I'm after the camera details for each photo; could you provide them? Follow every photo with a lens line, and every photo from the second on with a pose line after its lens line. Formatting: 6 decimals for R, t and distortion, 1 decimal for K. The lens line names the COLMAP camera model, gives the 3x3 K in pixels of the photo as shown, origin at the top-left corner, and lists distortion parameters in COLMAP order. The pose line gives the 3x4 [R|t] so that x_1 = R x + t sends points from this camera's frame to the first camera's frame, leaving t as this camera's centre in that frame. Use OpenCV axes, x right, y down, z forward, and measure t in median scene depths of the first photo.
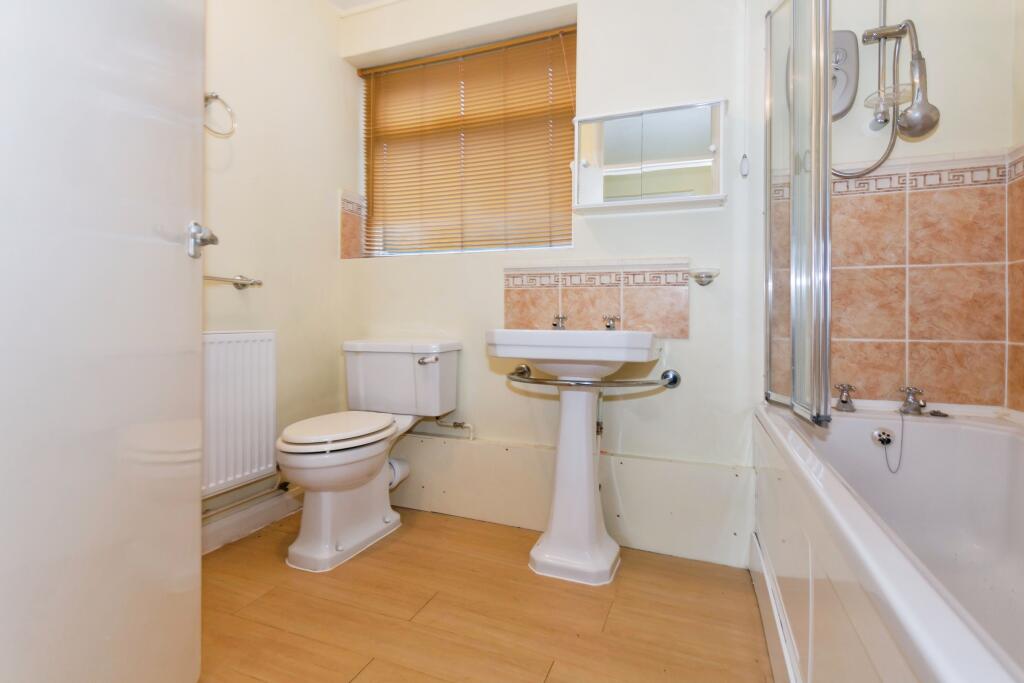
lens RADIAL K [[465.3, 0, 511.2], [0, 465.3, 316.0], [0, 0, 1]] dist [-0.000161, 0.000358]
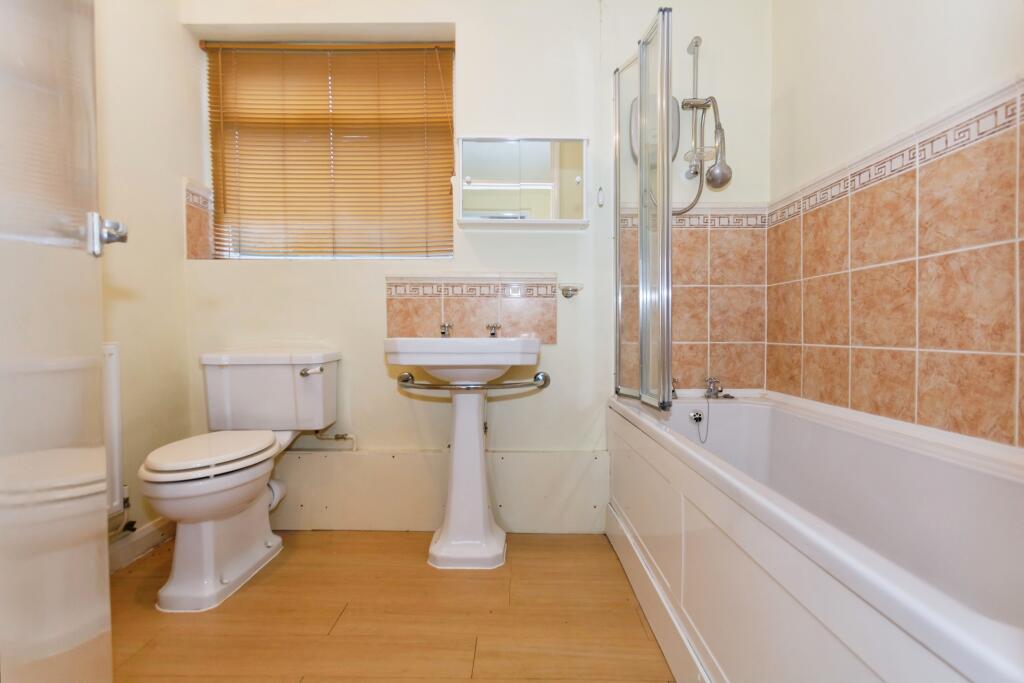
lens RADIAL K [[459.6, 0, 515.2], [0, 459.6, 333.4], [0, 0, 1]] dist [-0.000747, 0.000360]
pose [[0.936284, -0.009363, 0.351119, -0.116327], [0.002569, 0.999800, 0.019809, -0.000367], [-0.351234, -0.017644, 0.936121, -0.023638]]
